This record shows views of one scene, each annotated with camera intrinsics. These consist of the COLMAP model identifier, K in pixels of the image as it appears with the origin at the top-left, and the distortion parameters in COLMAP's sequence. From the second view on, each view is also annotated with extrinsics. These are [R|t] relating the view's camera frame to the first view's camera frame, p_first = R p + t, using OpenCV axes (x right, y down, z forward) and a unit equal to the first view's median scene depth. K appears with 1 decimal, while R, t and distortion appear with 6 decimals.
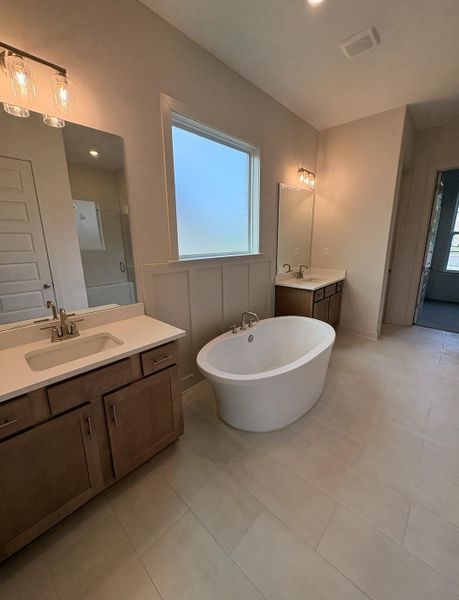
lens RADIAL K [[241.6, 0, 226.4], [0, 241.6, 294.1], [0, 0, 1]] dist [-0.000124, -0.000198]
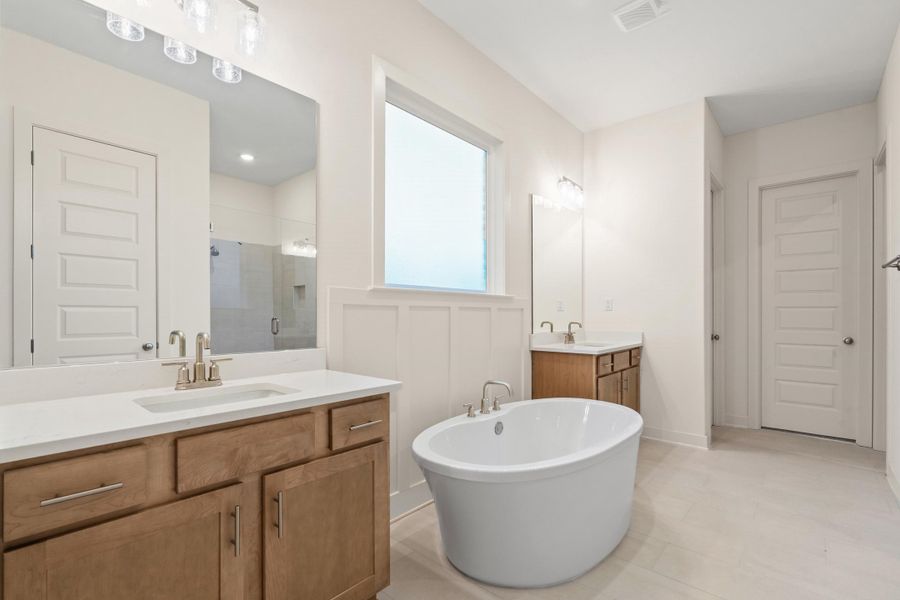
lens RADIAL K [[407.5, 0, 441.3], [0, 407.5, 315.3], [0, 0, 1]] dist [-0.005410, 0.001400]
pose [[0.999602, 0.013146, 0.024948, -0.072933], [-0.007275, 0.974955, -0.222282, 0.156190], [-0.027245, 0.222012, 0.974663, -0.009646]]
